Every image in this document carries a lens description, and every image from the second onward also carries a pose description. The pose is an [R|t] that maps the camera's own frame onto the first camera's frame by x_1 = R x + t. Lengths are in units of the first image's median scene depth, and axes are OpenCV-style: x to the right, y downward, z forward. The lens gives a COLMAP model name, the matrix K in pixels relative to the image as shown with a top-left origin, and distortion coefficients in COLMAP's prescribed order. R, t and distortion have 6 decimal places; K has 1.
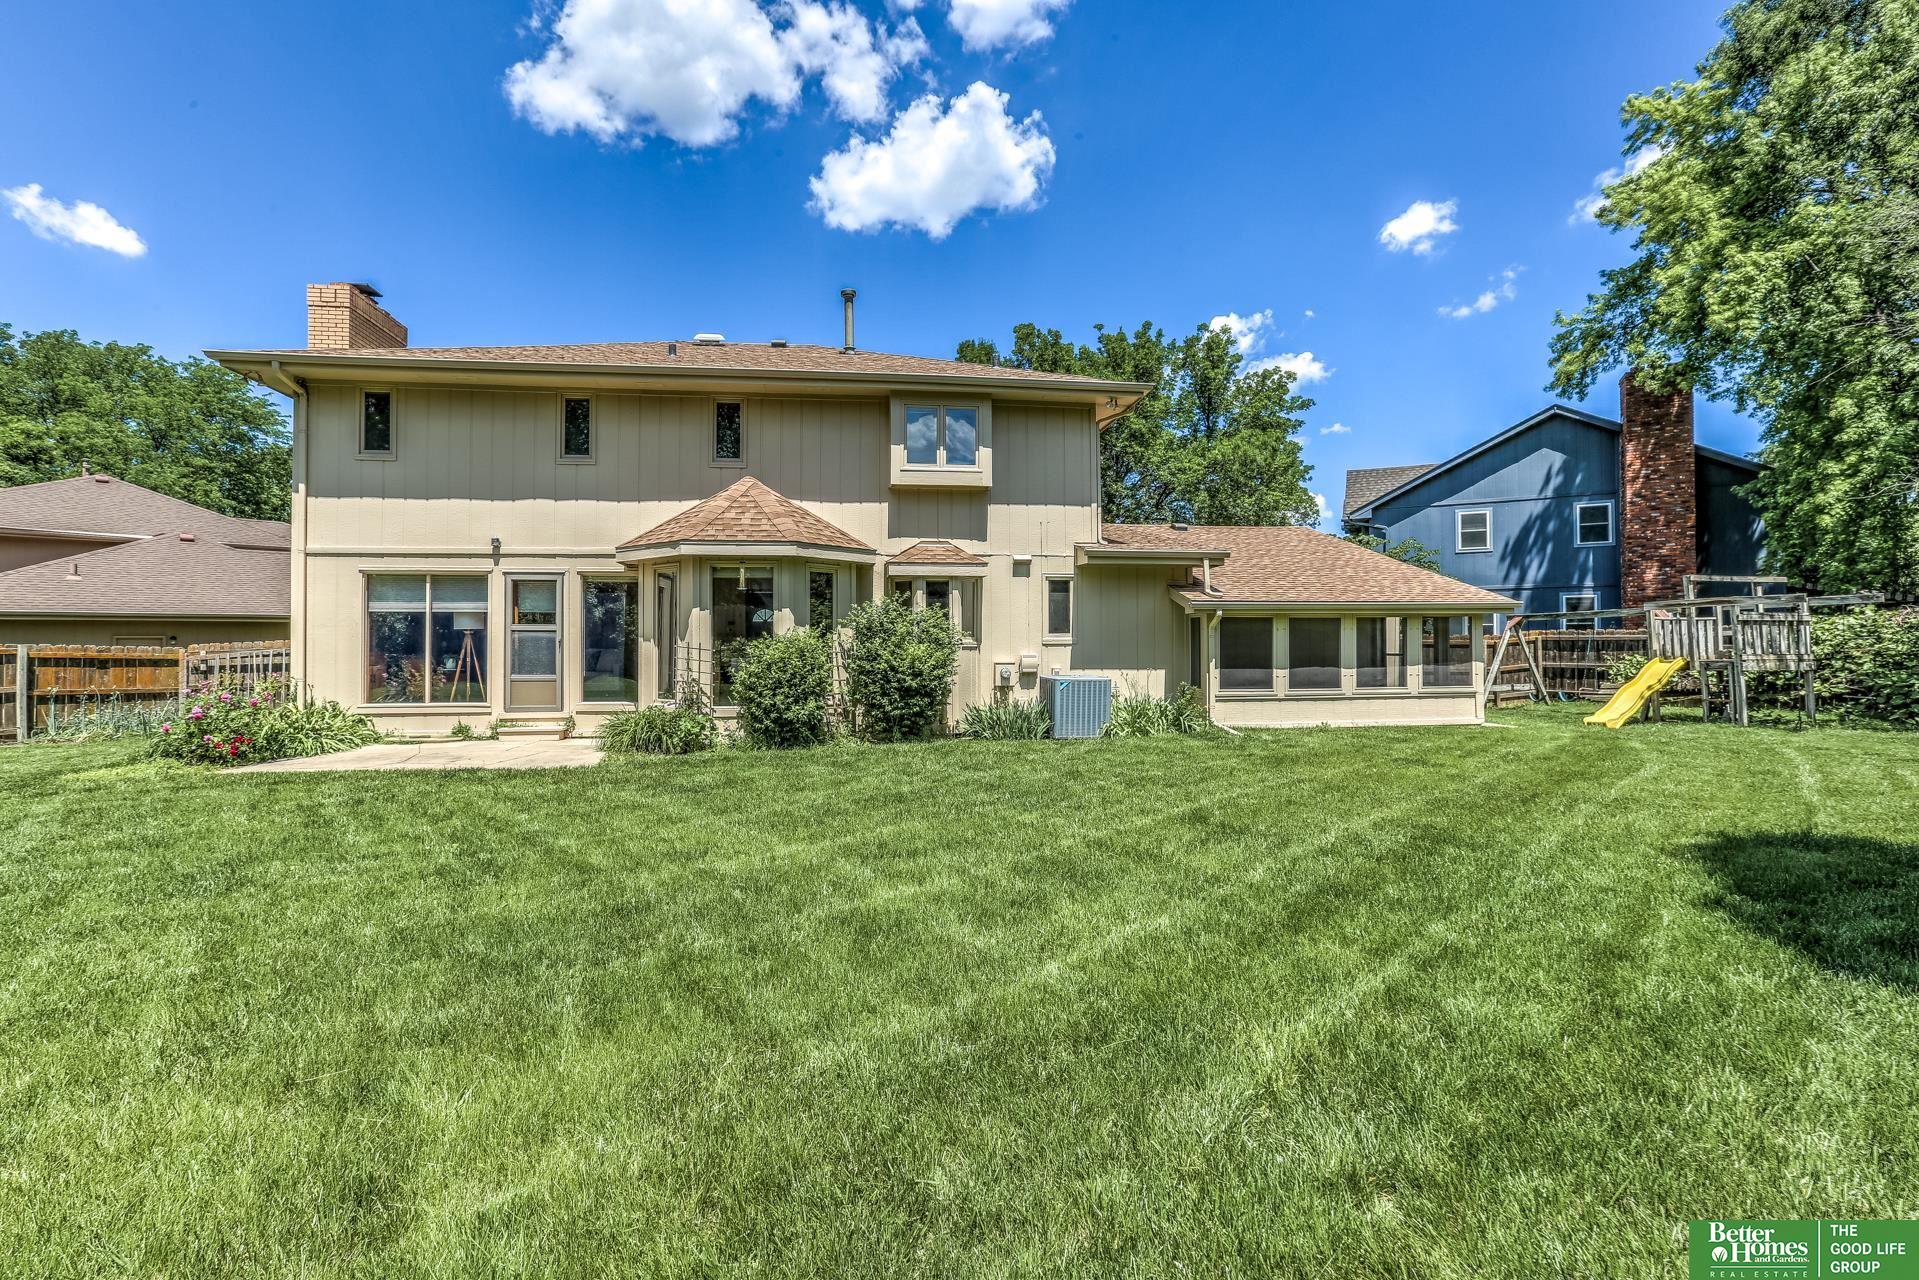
lens RADIAL K [[863.6, 0, 948.6], [0, 863.6, 643.4], [0, 0, 1]] dist [-0.008401, 0.007683]
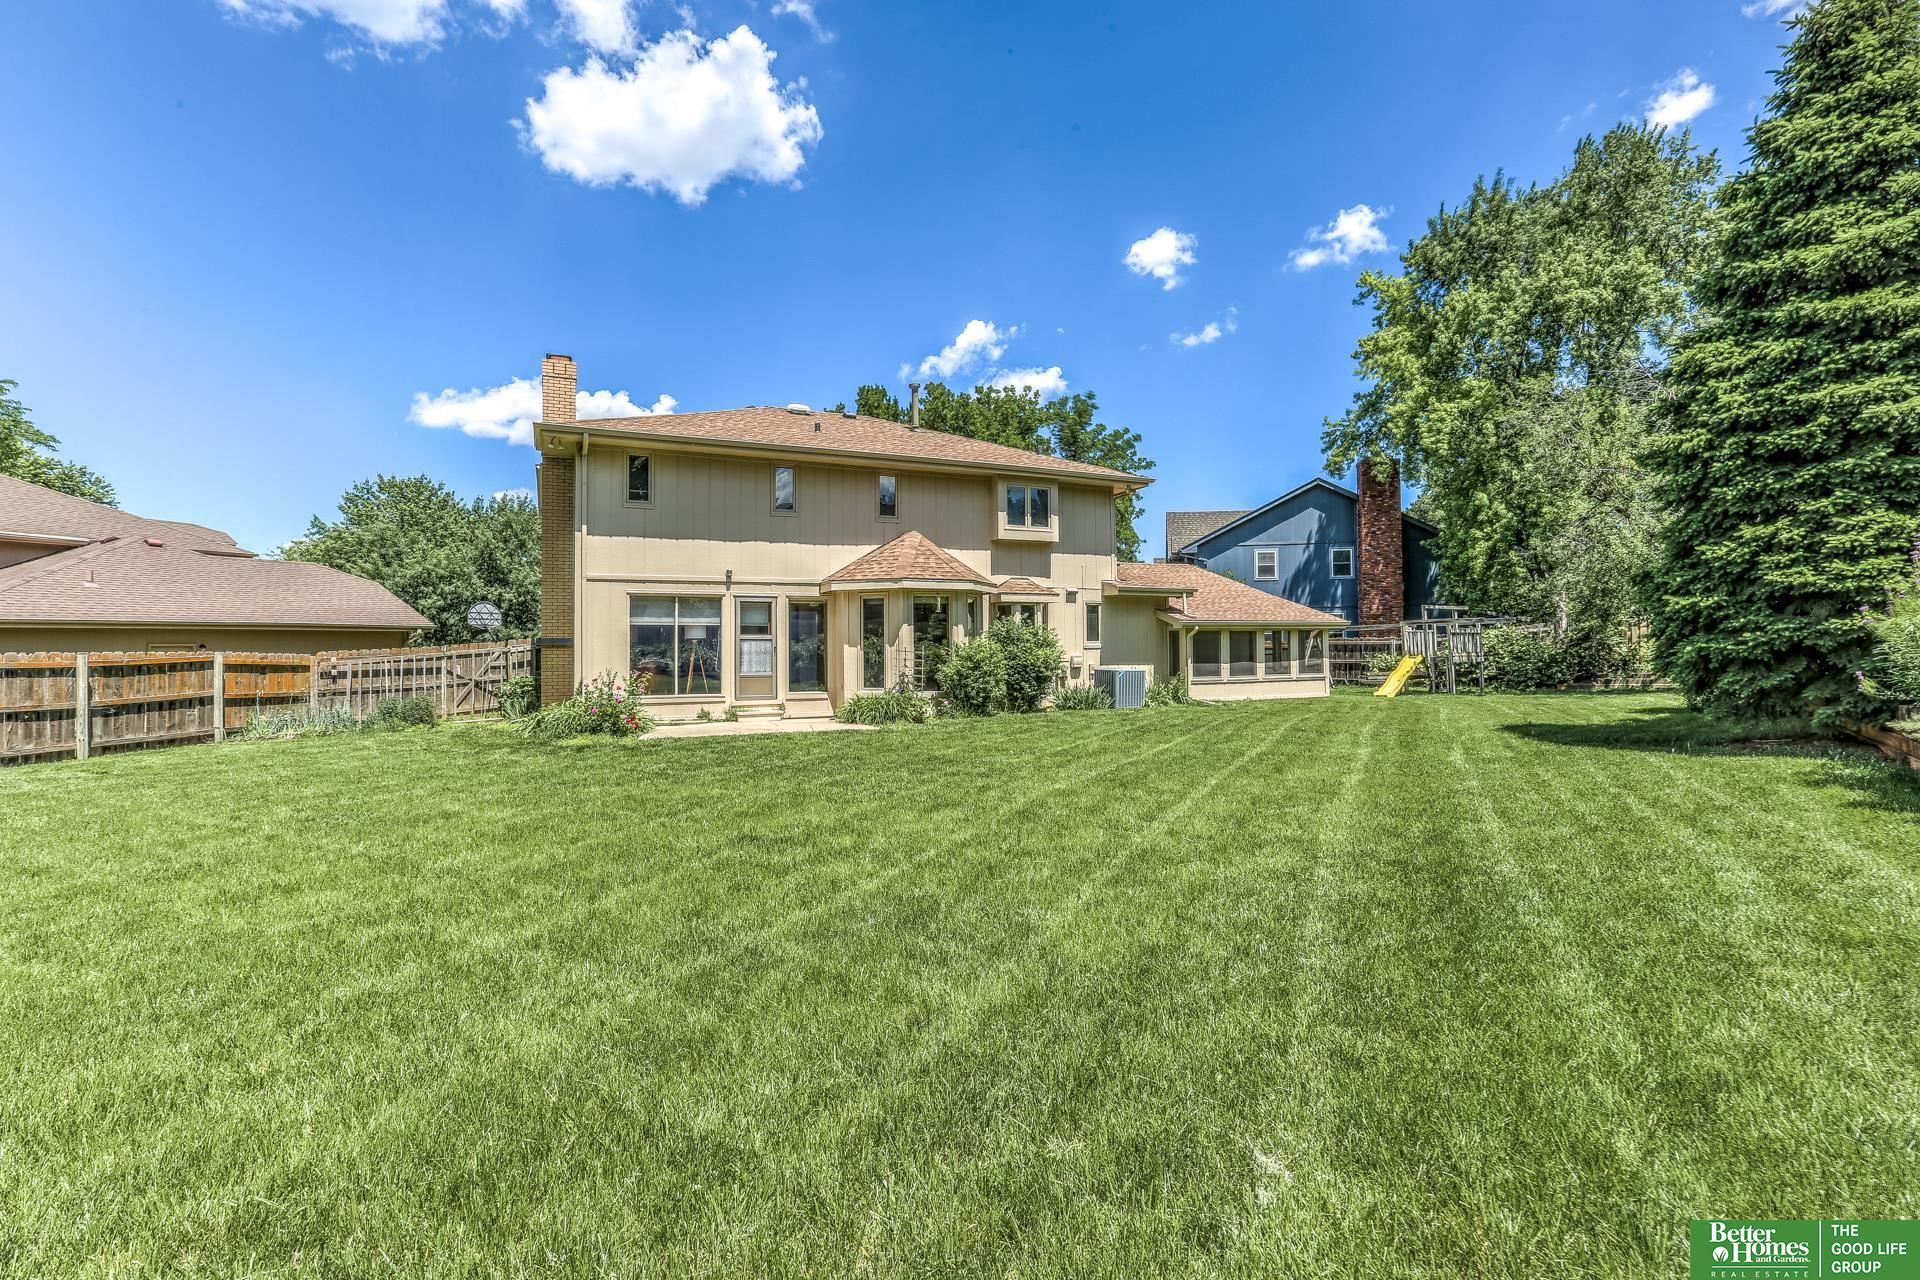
lens RADIAL K [[864.1, 0, 974.8], [0, 864.1, 635.0], [0, 0, 1]] dist [-0.008401, 0.007683]
pose [[0.954664, 0.000832, 0.297684, -0.477505], [0.004344, 0.999851, -0.016724, 0.002136], [-0.297653, 0.017259, 0.954518, -0.334072]]
